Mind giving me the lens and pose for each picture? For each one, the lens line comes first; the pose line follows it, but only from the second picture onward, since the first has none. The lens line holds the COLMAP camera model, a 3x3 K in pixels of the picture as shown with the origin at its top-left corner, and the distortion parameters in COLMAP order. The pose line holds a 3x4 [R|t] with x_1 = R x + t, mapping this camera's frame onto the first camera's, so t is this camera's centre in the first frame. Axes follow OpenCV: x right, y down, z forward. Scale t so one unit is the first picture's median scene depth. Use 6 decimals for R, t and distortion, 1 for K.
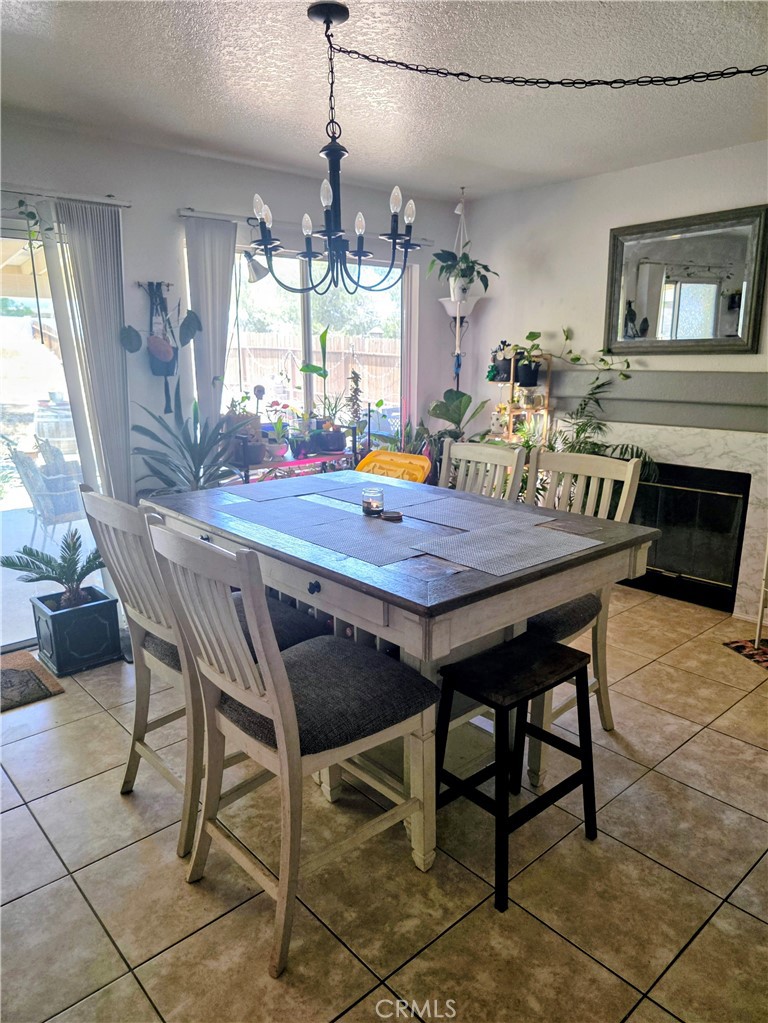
lens RADIAL K [[704.2, 0, 378.1], [0, 704.2, 518.2], [0, 0, 1]] dist [0.056455, -0.055463]
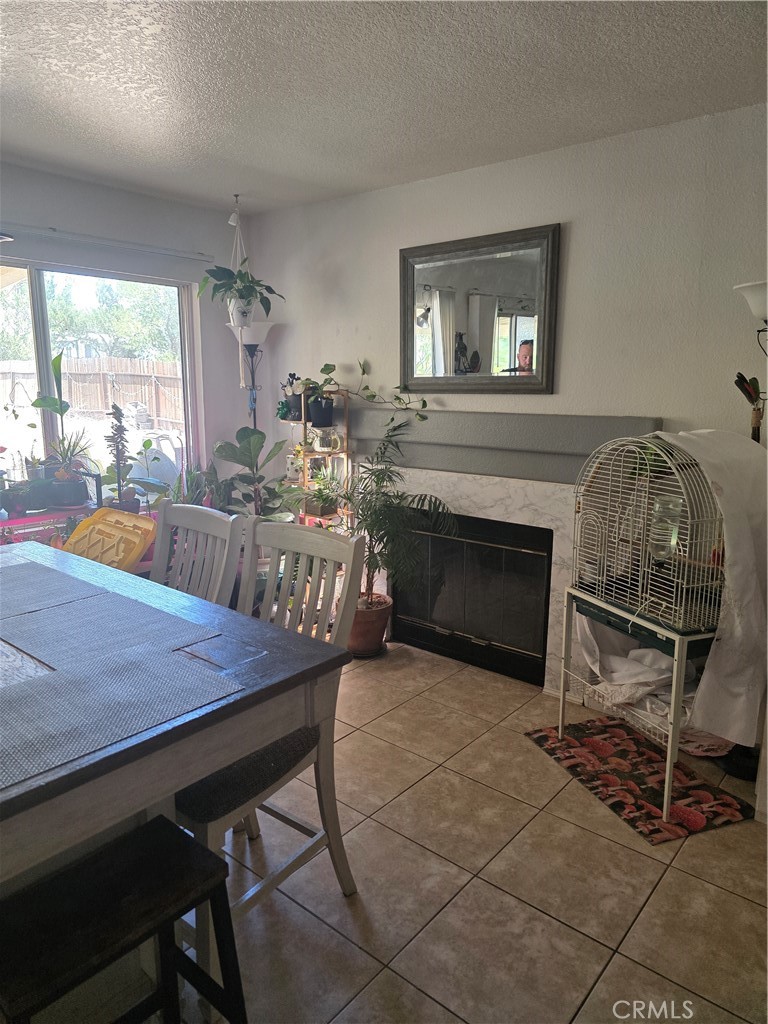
lens RADIAL K [[704.9, 0, 378.2], [0, 704.9, 516.0], [0, 0, 1]] dist [0.056455, -0.055463]
pose [[0.988203, -0.015886, 0.152323, 0.163375], [0.022357, 0.998915, -0.040864, -0.044409], [-0.151509, 0.043787, 0.987486, 0.158619]]
